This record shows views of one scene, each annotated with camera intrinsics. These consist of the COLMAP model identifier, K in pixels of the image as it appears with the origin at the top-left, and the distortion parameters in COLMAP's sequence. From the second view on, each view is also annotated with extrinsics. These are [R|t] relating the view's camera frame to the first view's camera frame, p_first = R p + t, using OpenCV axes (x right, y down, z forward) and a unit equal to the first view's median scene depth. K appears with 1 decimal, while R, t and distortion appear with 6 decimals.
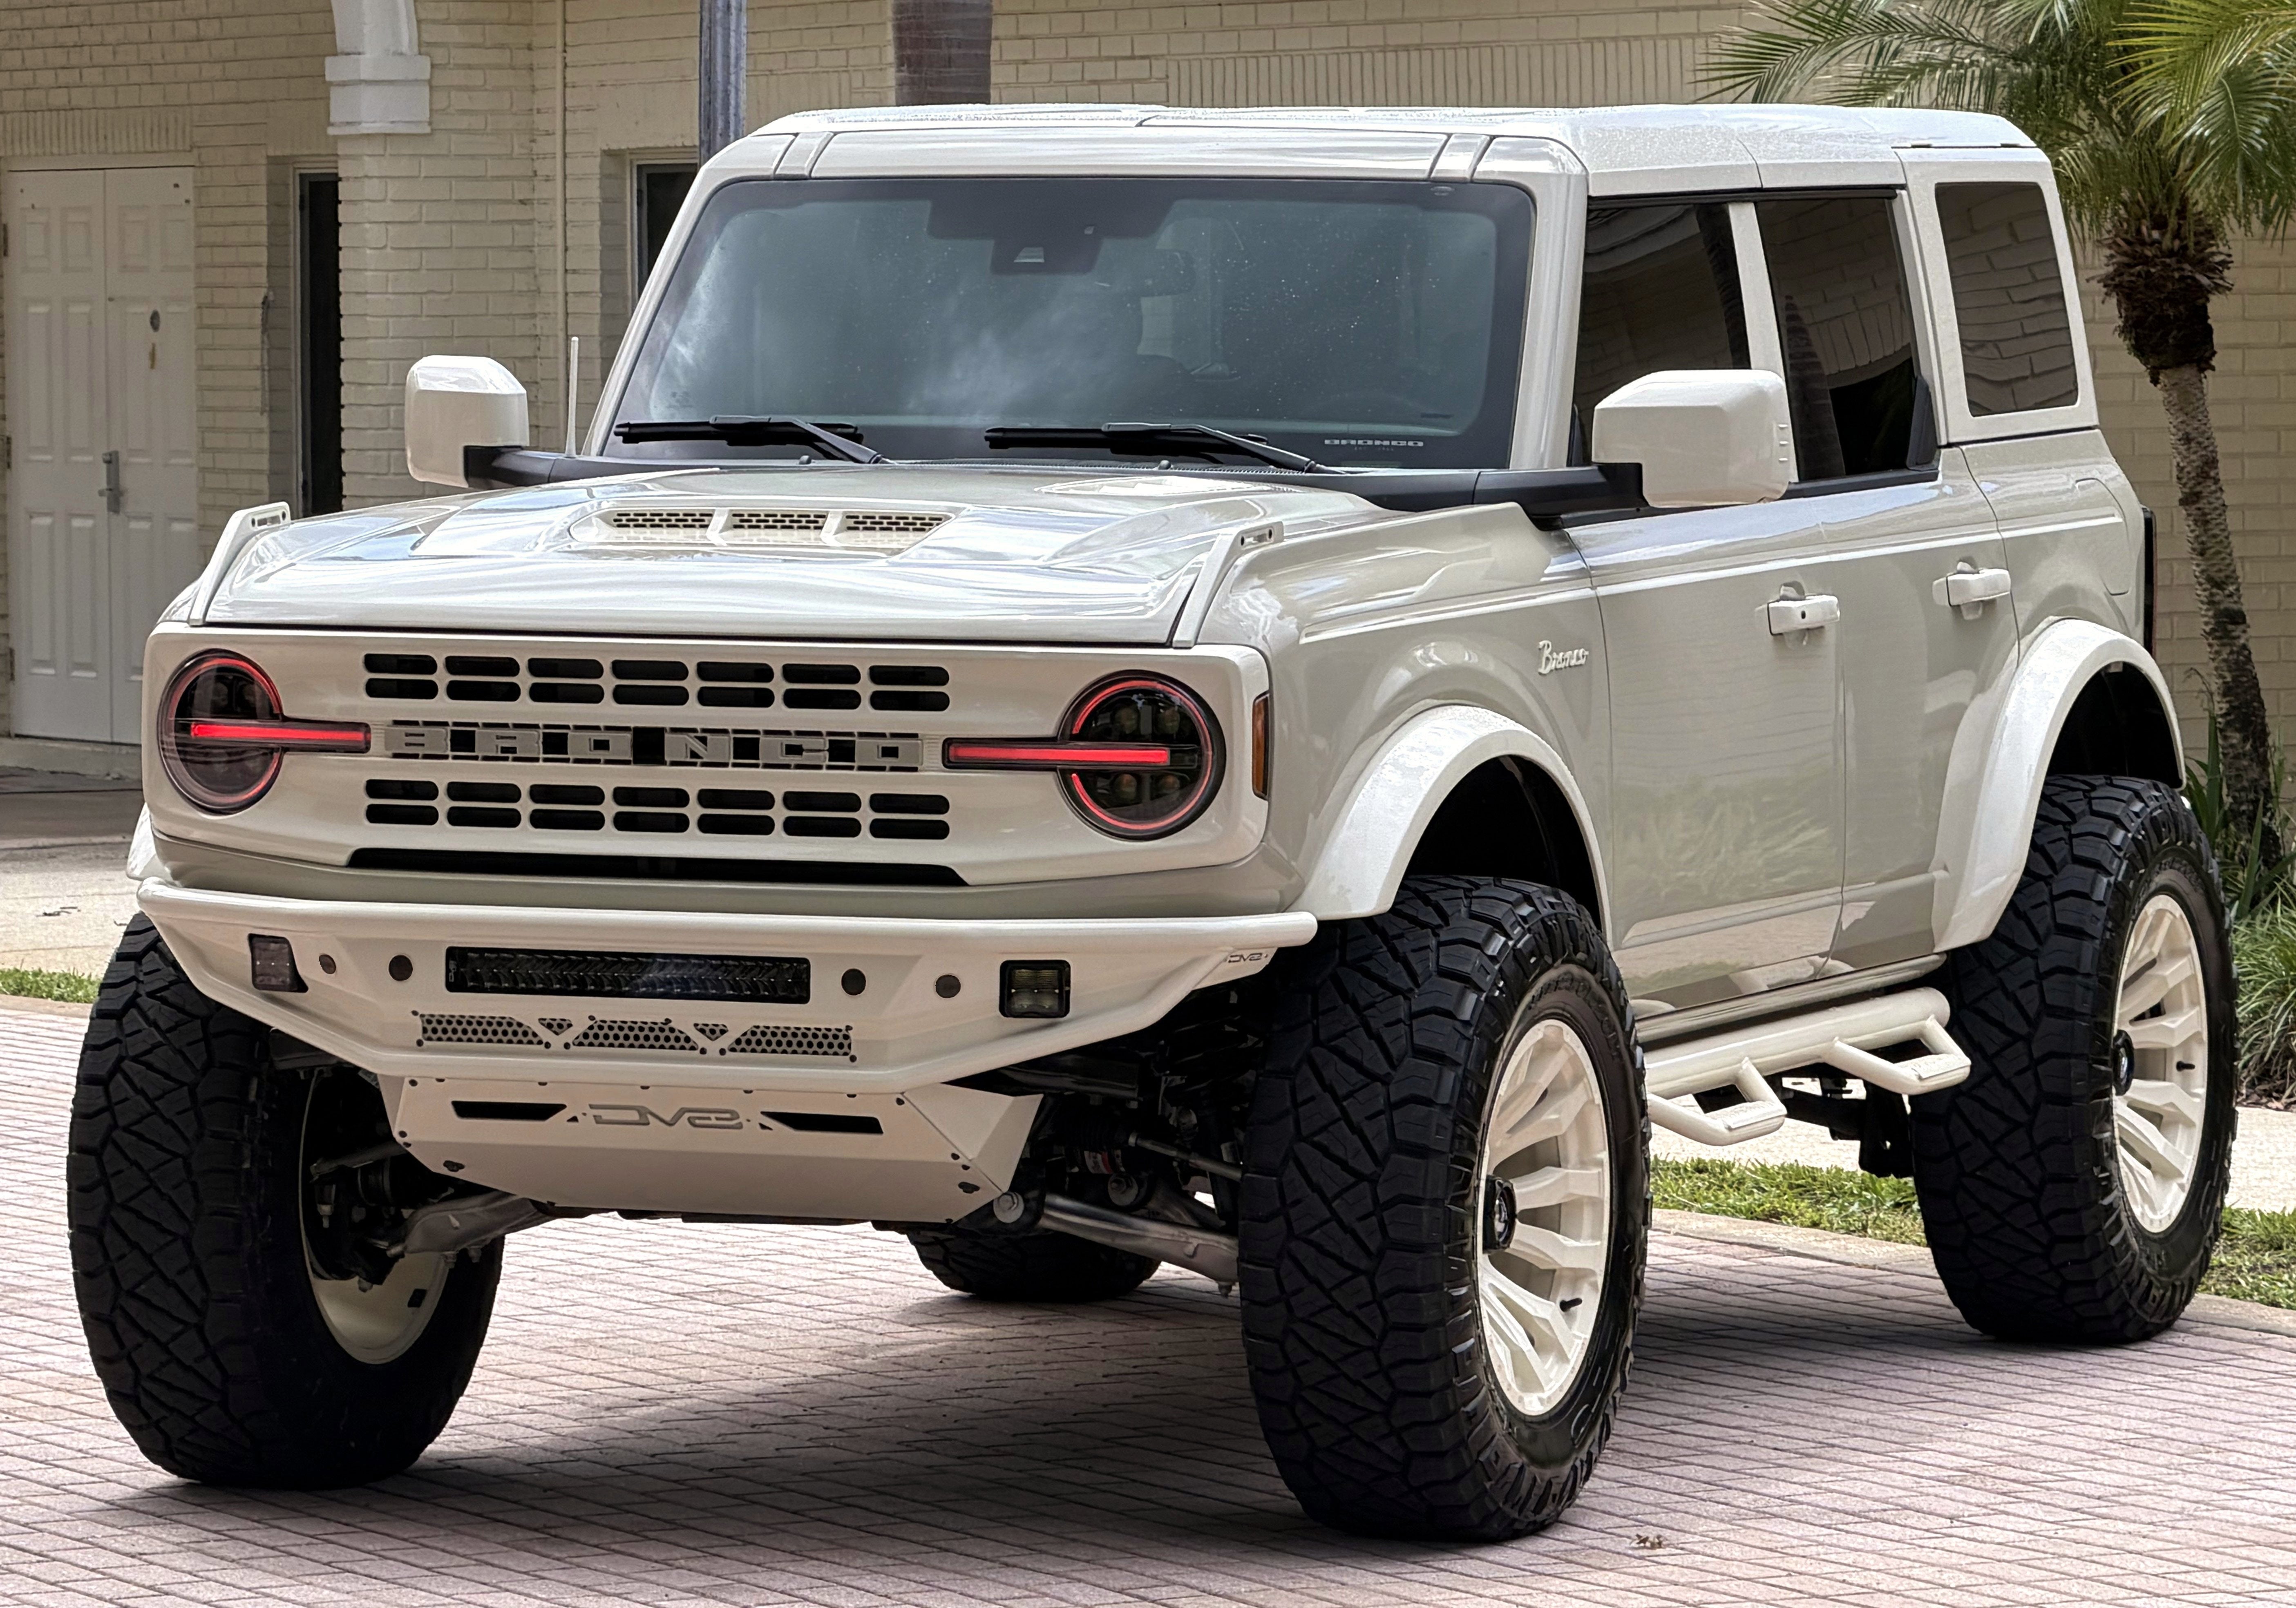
lens RADIAL K [[11875.5, 0, 1152.0], [0, 11875.5, 492.8], [0, 0, 1]] dist [0.304233, -9.981772]
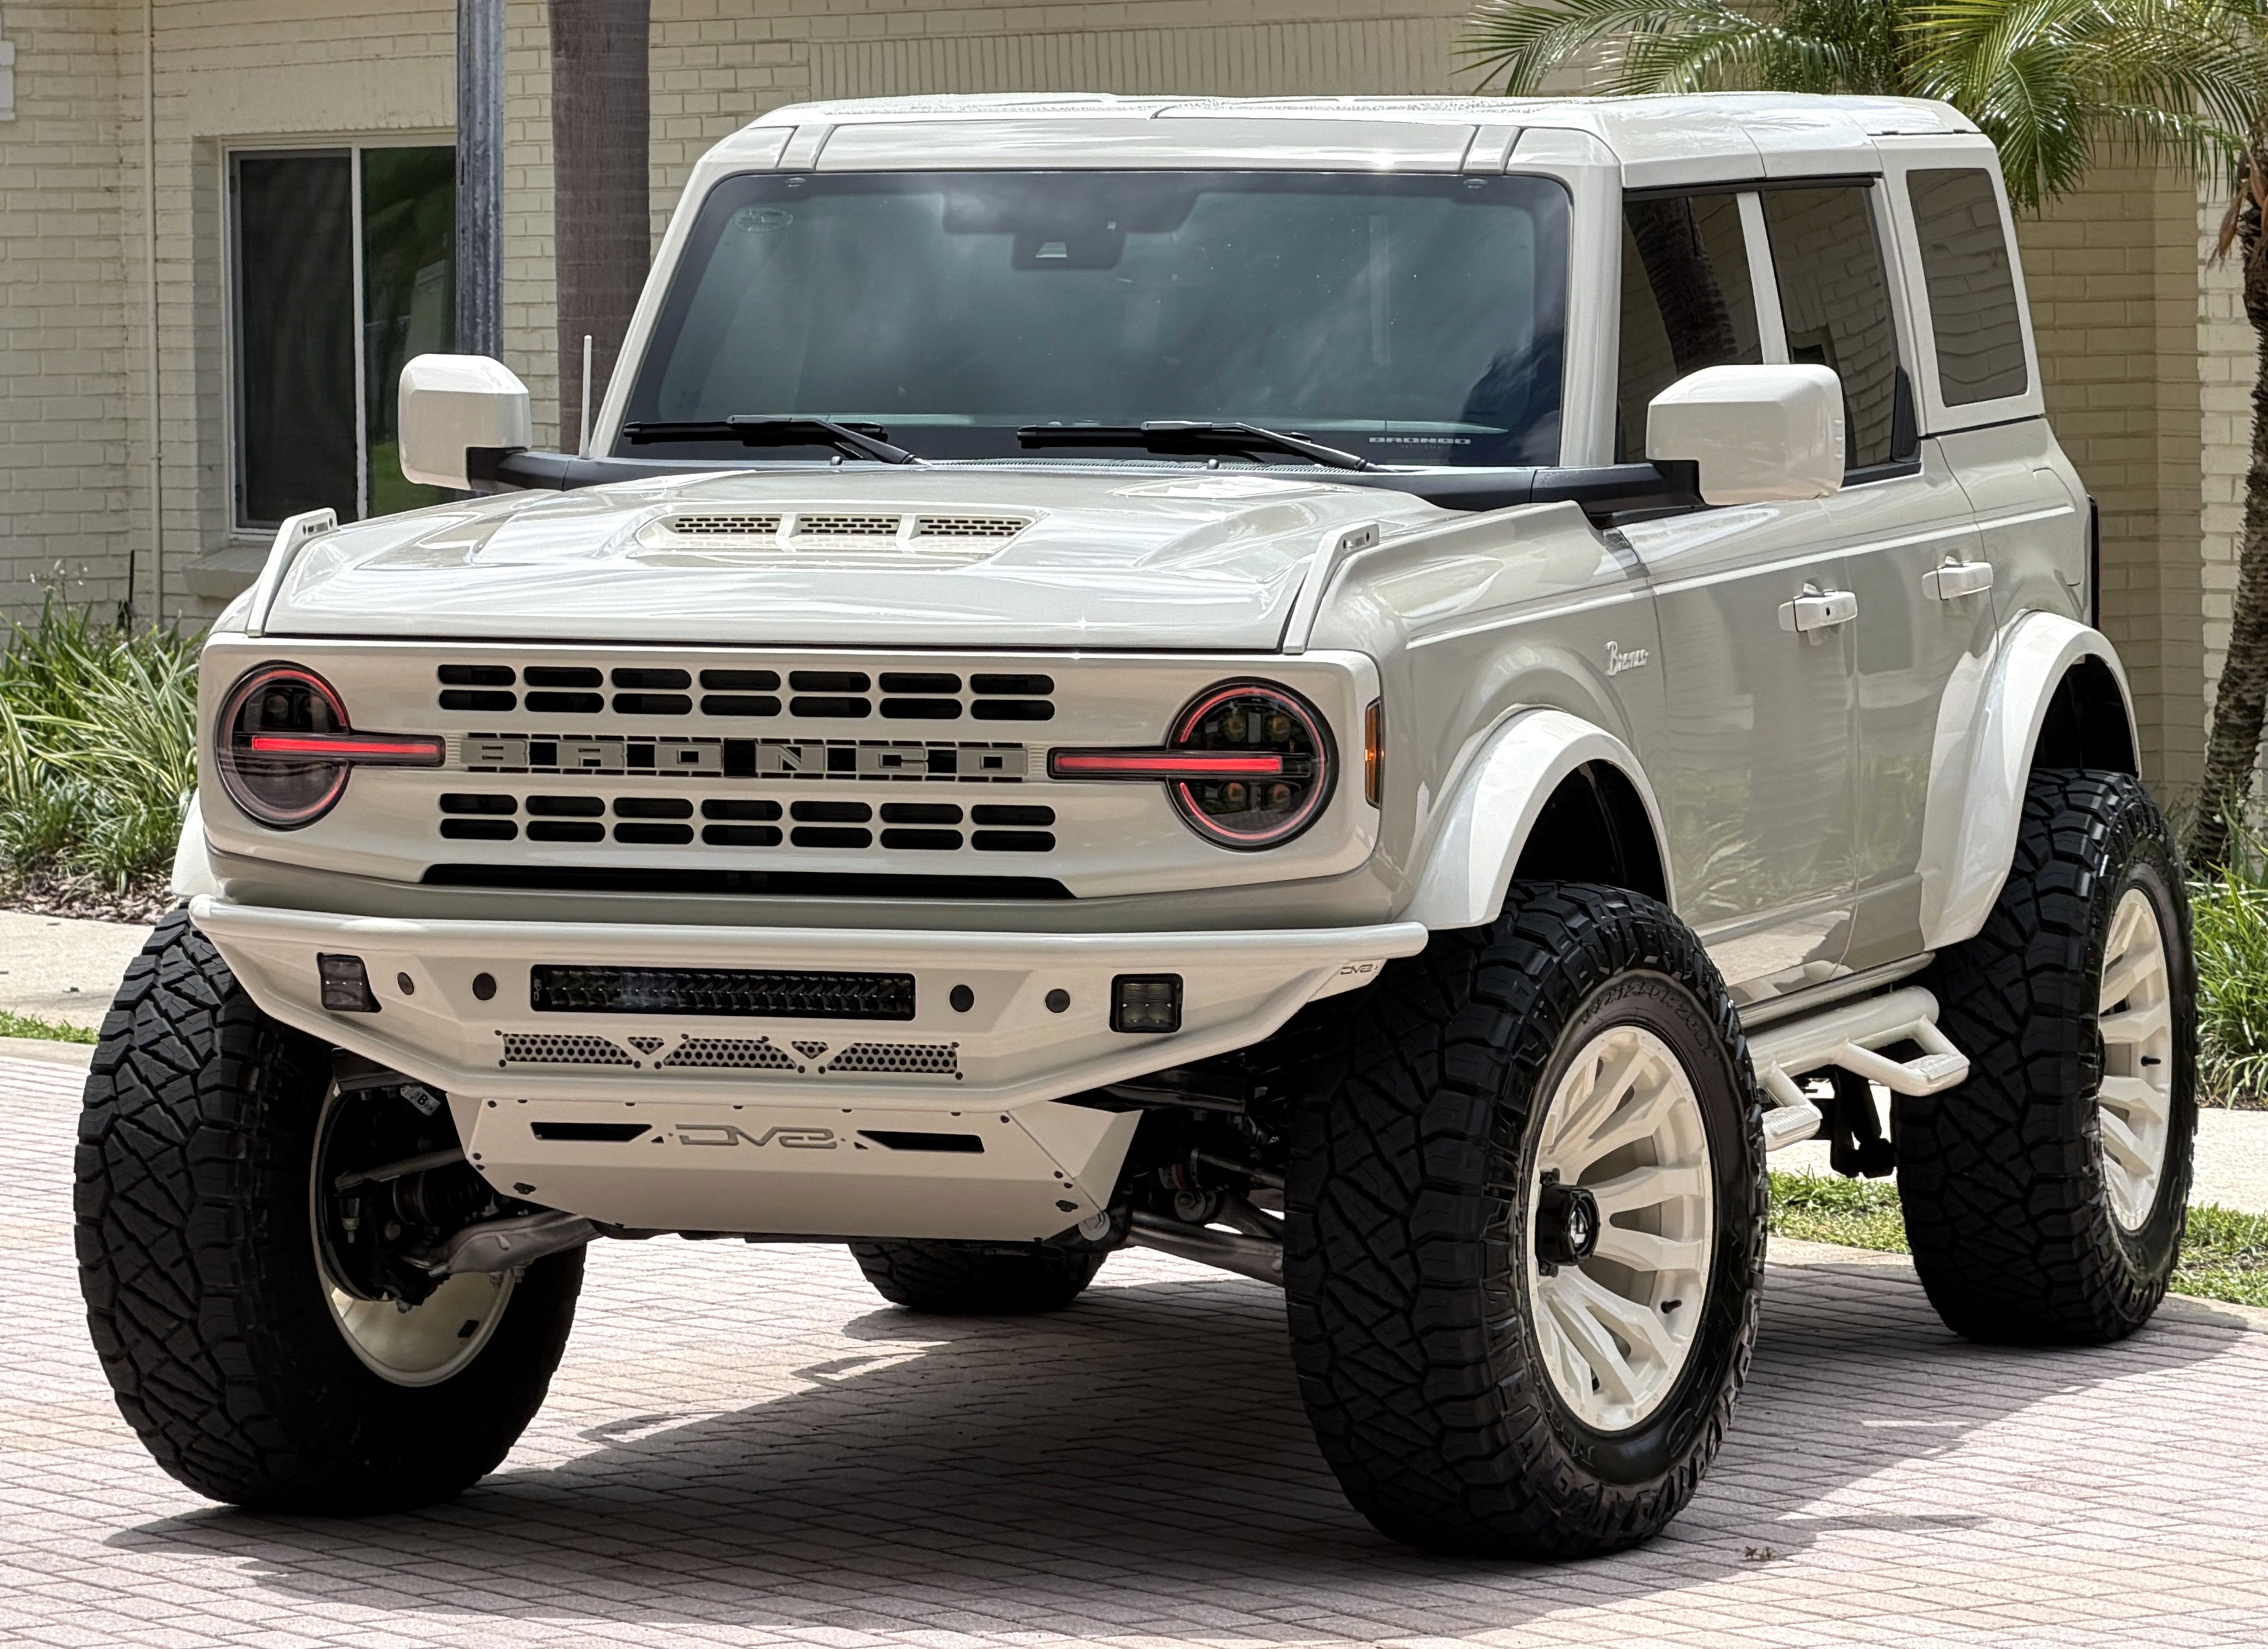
lens RADIAL K [[11764.3, 0, 1134.0], [0, 11764.3, 673.7], [0, 0, 1]] dist [0.166192, 1.439942]
pose [[0.997863, -0.007641, 0.064900, -0.072461], [0.006484, 0.999817, 0.018018, -0.002776], [-0.065026, -0.017559, 0.997729, 0.033332]]
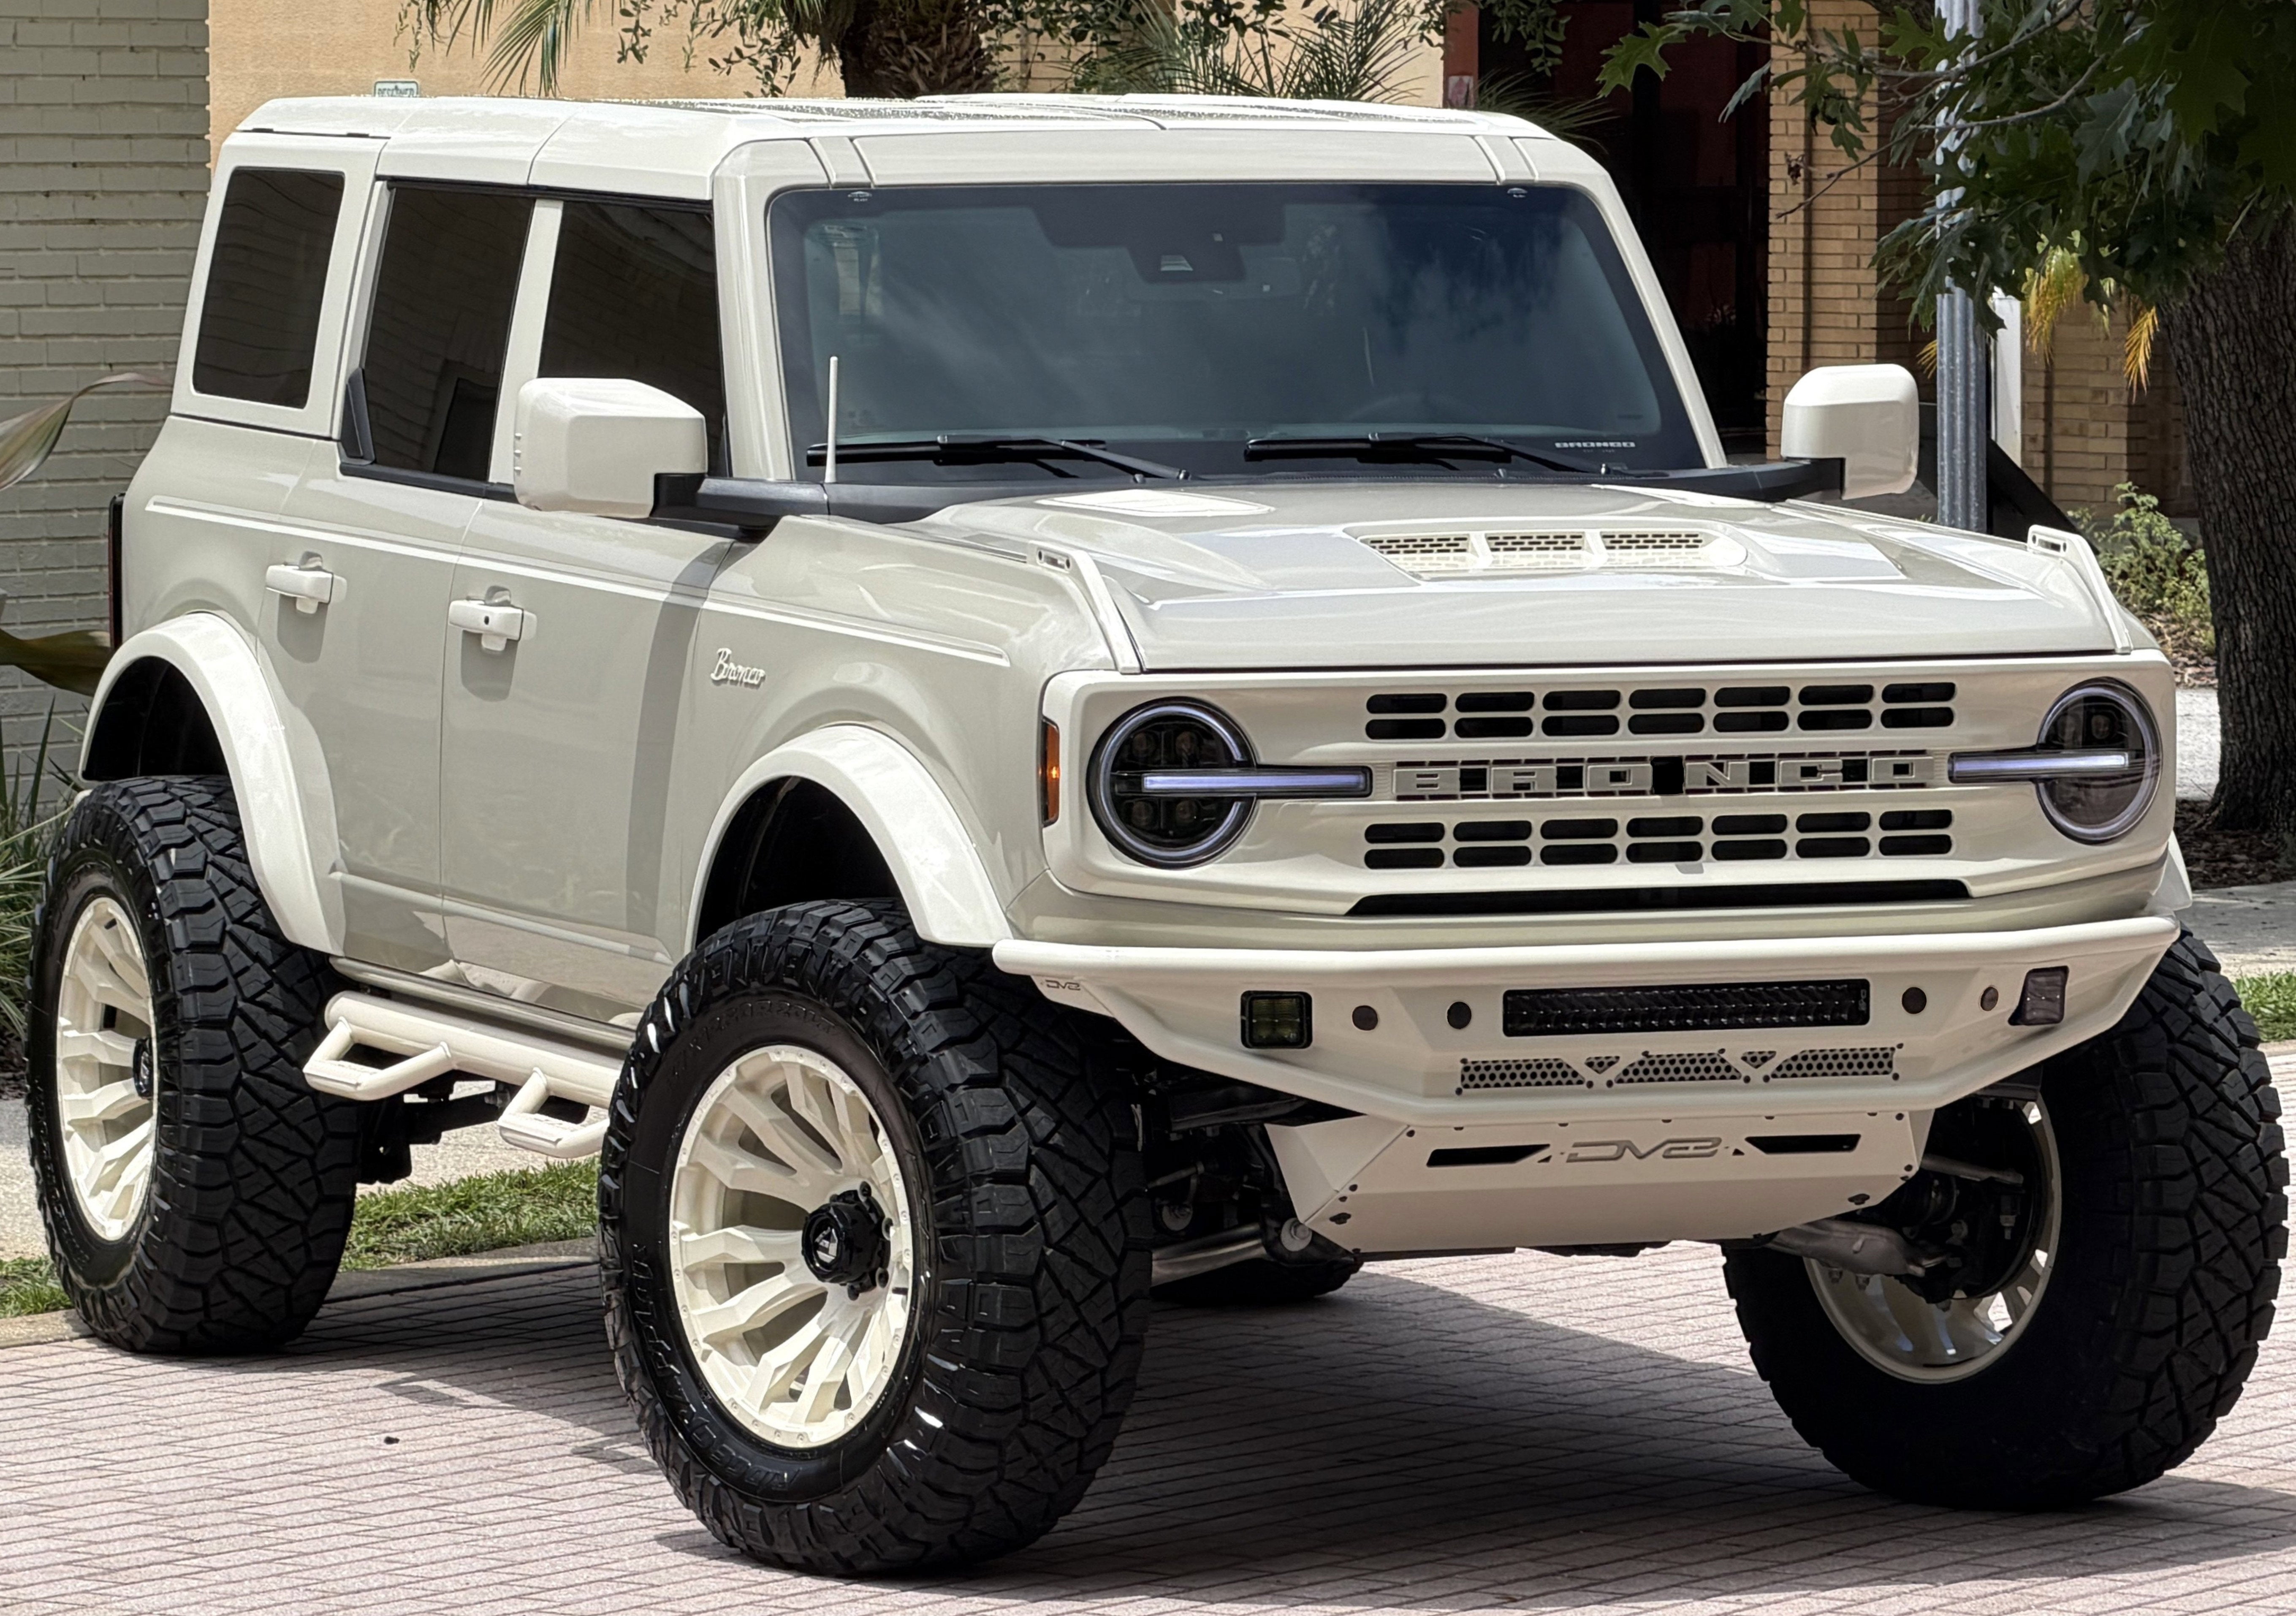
lens RADIAL K [[11877.3, 0, 1152.0], [0, 11877.3, 496.7], [0, 0, 1]] dist [0.304233, -9.981772]
pose [[0.721446, -0.031551, 0.691751, -0.753168], [0.022906, 0.999502, 0.021699, -0.024129], [-0.692091, 0.000191, 0.721810, 0.315480]]
